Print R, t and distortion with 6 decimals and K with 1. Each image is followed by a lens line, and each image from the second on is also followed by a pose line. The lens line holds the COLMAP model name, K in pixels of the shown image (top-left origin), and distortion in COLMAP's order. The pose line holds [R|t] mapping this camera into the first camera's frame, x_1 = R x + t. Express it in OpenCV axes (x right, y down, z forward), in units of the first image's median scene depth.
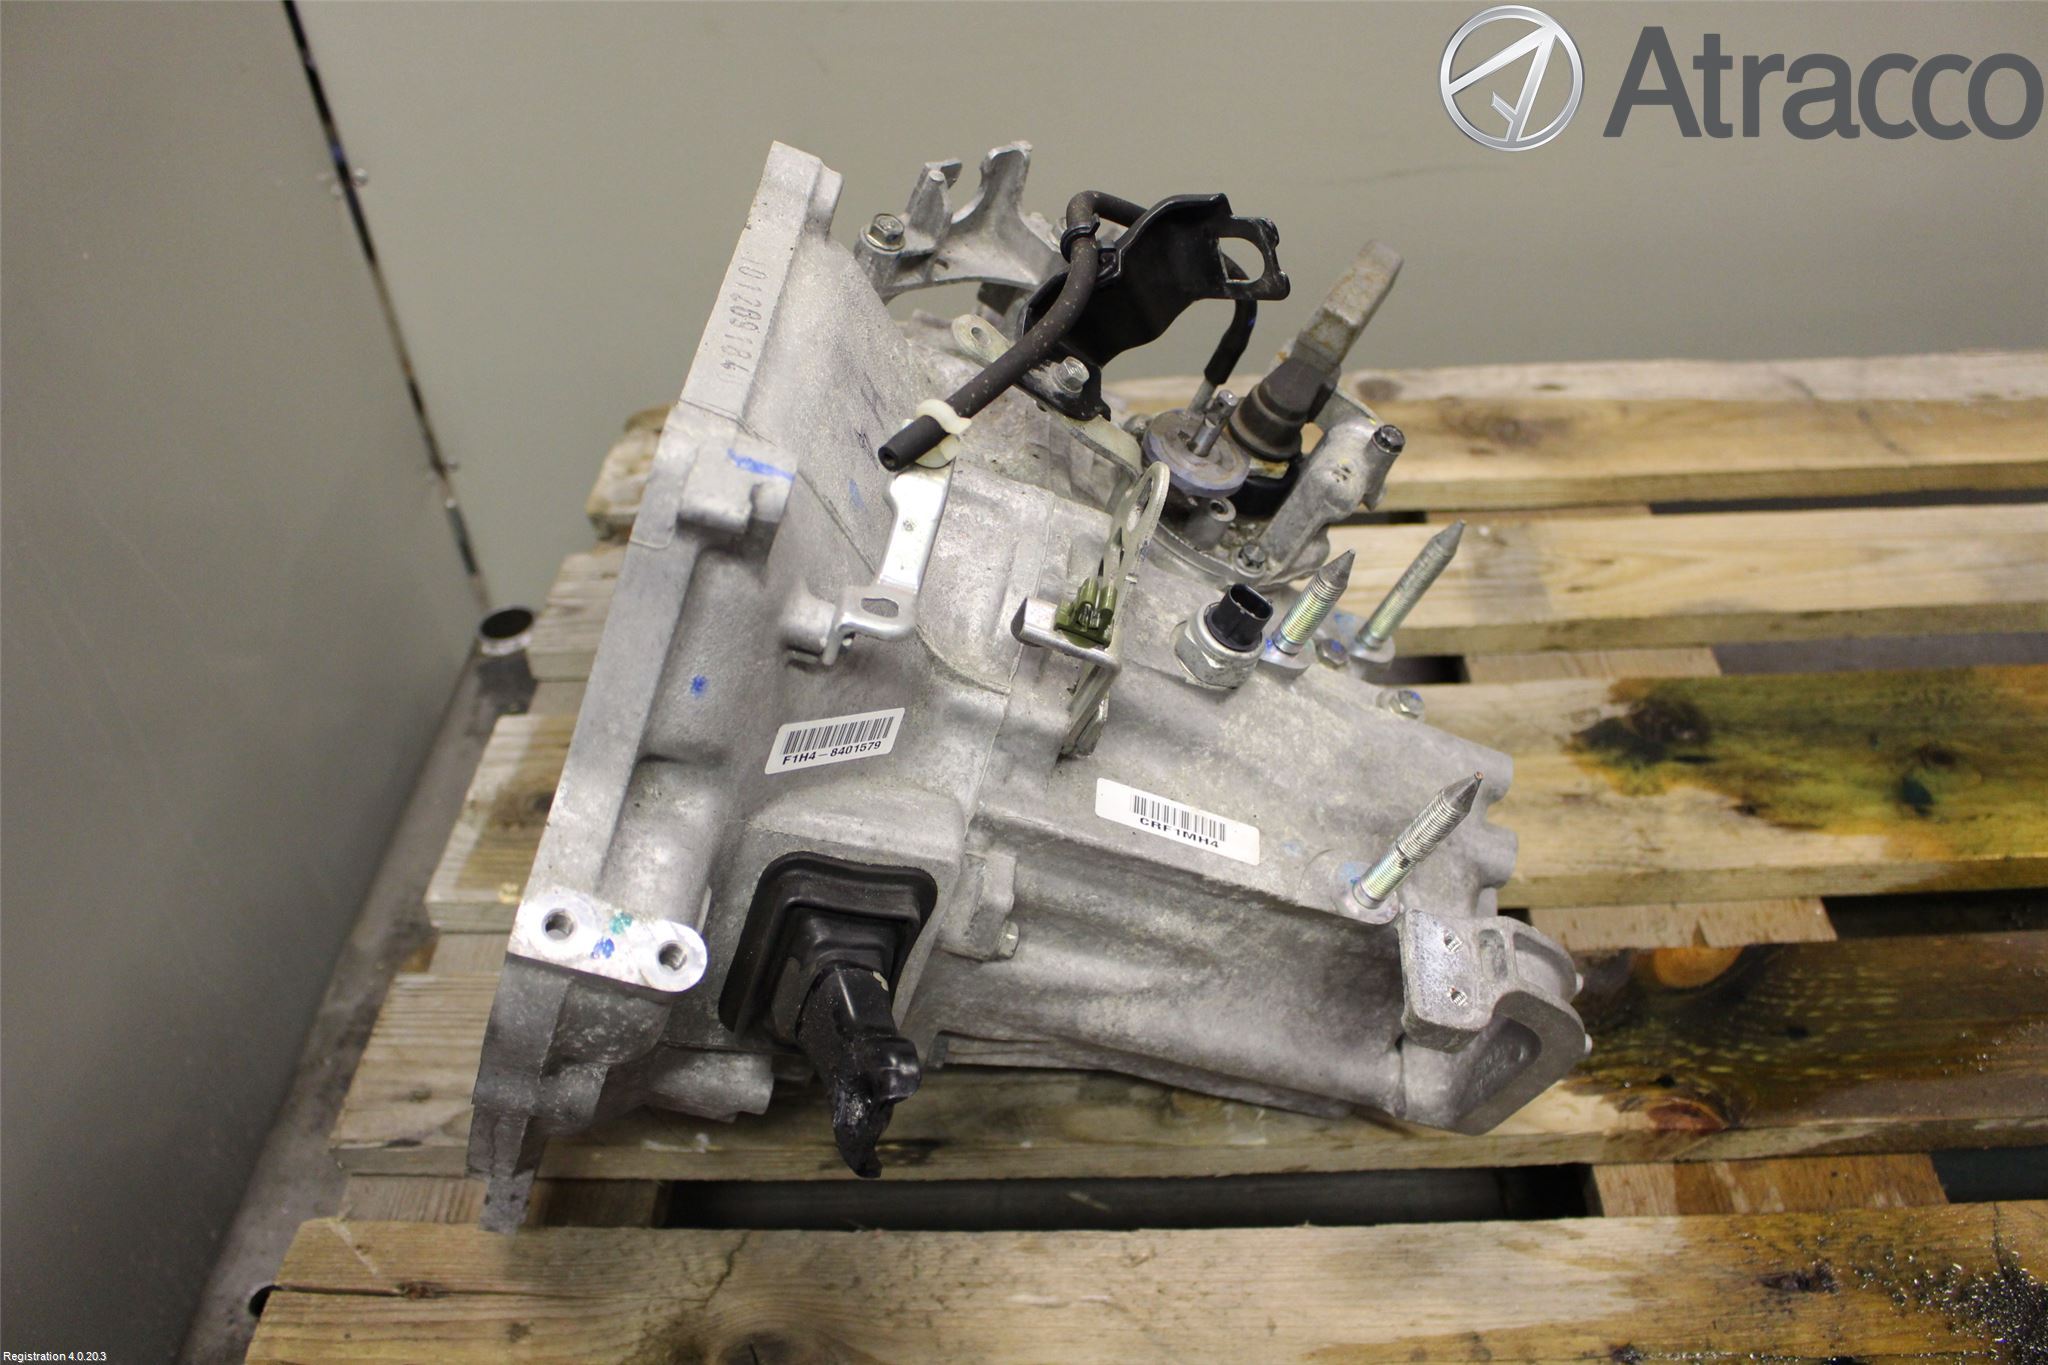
lens RADIAL K [[1726.3, 0, 1024.0], [0, 1726.3, 682.5], [0, 0, 1]] dist [-0.153732, 0.124519]
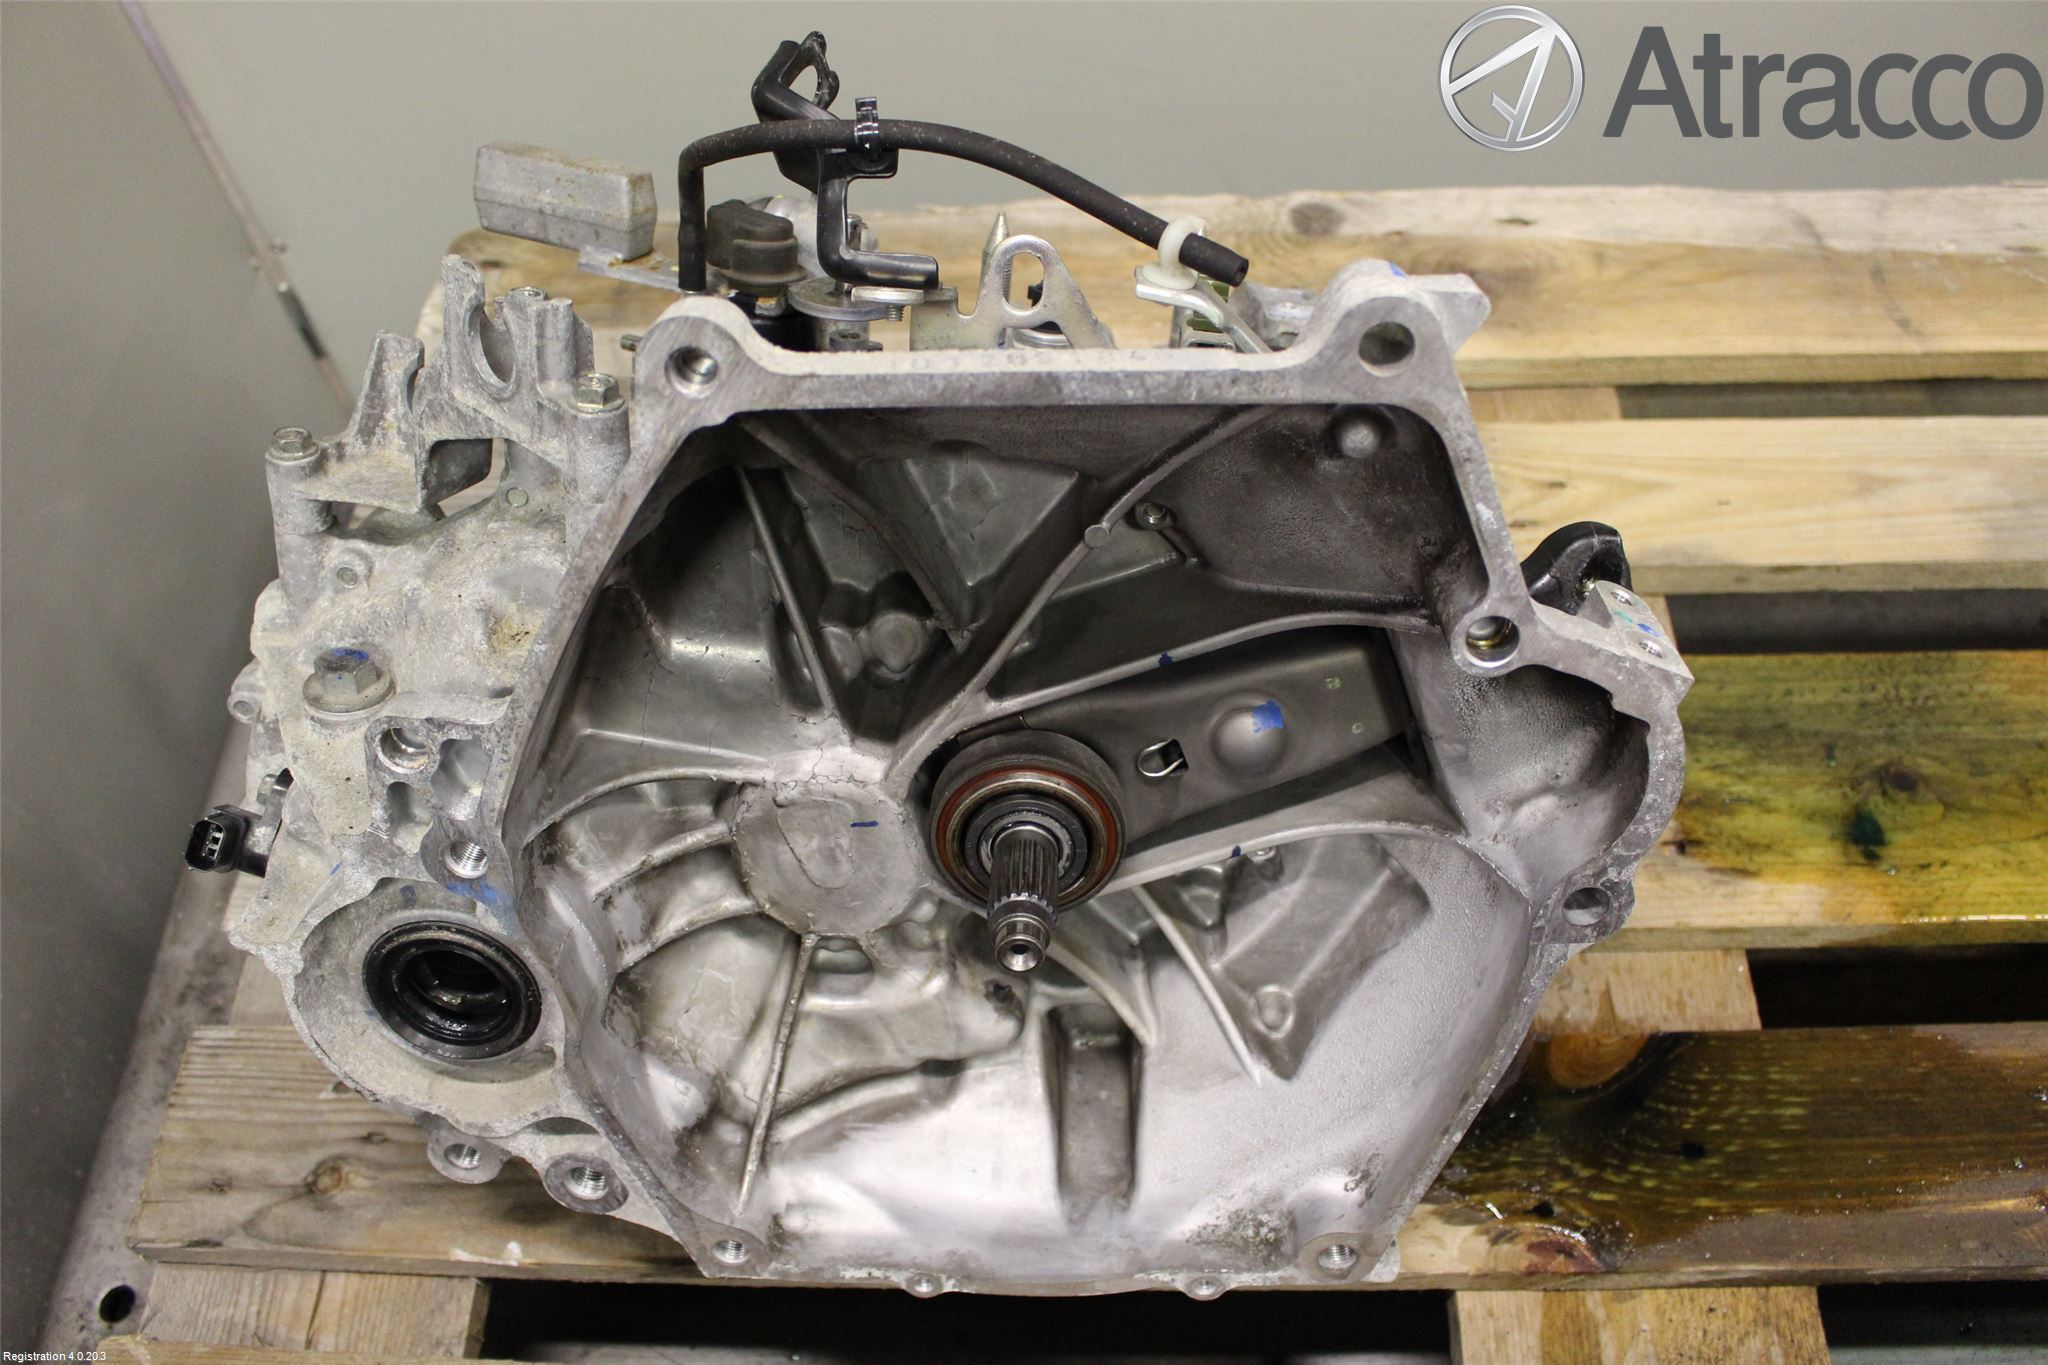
lens RADIAL K [[1726.3, 0, 1024.0], [0, 1726.3, 682.5], [0, 0, 1]] dist [-0.153732, 0.124519]
pose [[0.999974, -0.000677, 0.007238, 0.080130], [-0.001354, 0.960861, 0.277027, -0.268810], [-0.007142, -0.277030, 0.960835, 0.172161]]
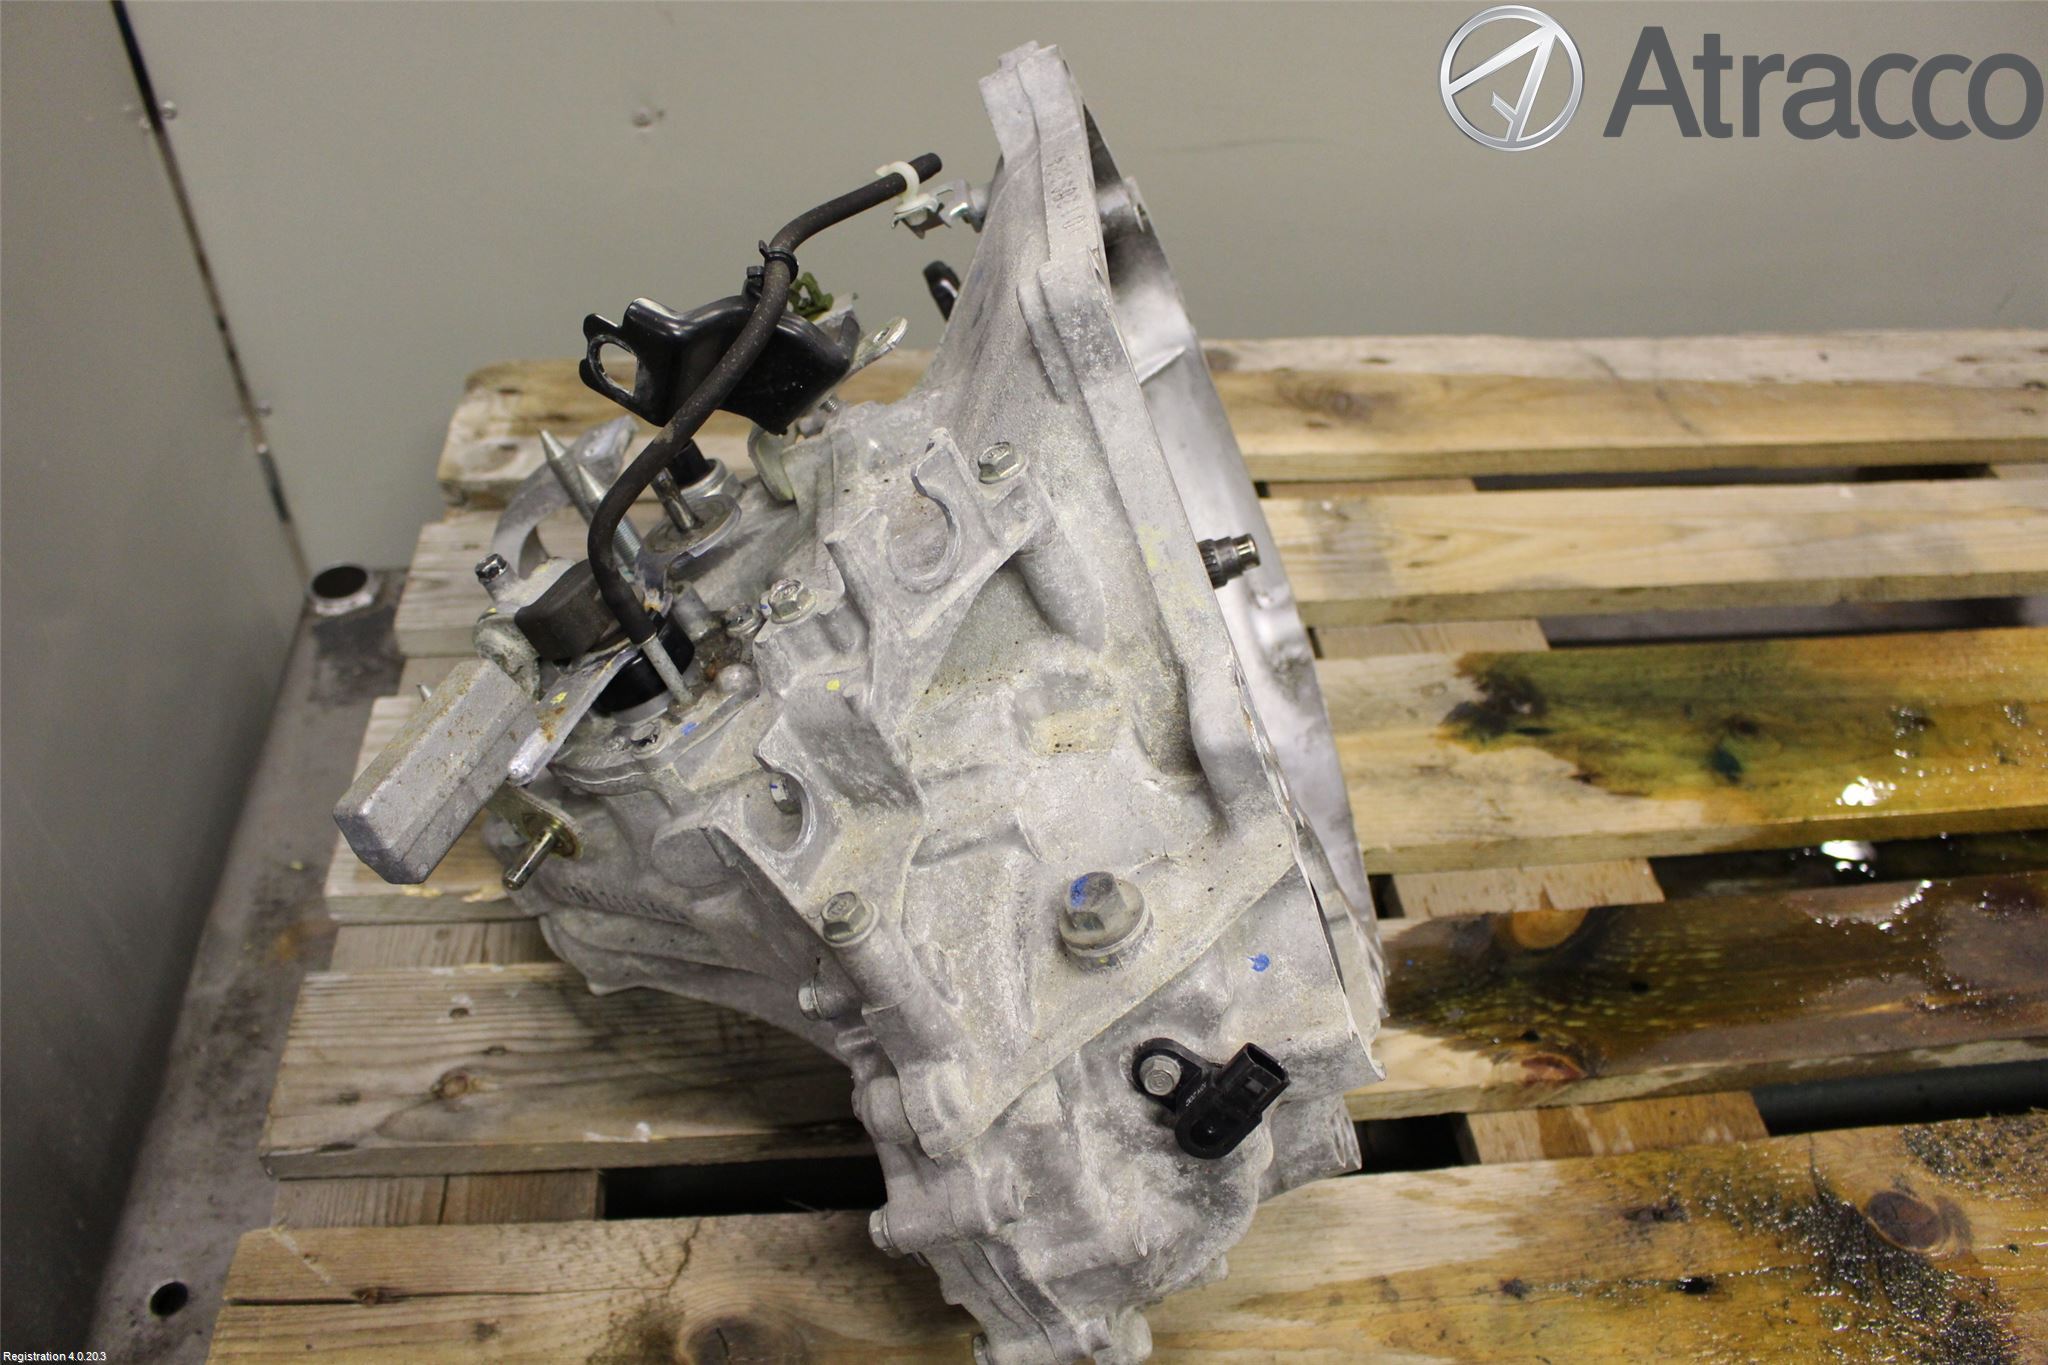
lens RADIAL K [[1726.3, 0, 1024.0], [0, 1726.3, 682.5], [0, 0, 1]] dist [-0.153732, 0.124519]
pose [[0.987043, -0.011673, 0.160029, -0.112490], [0.001328, 0.997910, 0.064605, -0.062315], [-0.160449, -0.063555, 0.984996, -0.031493]]
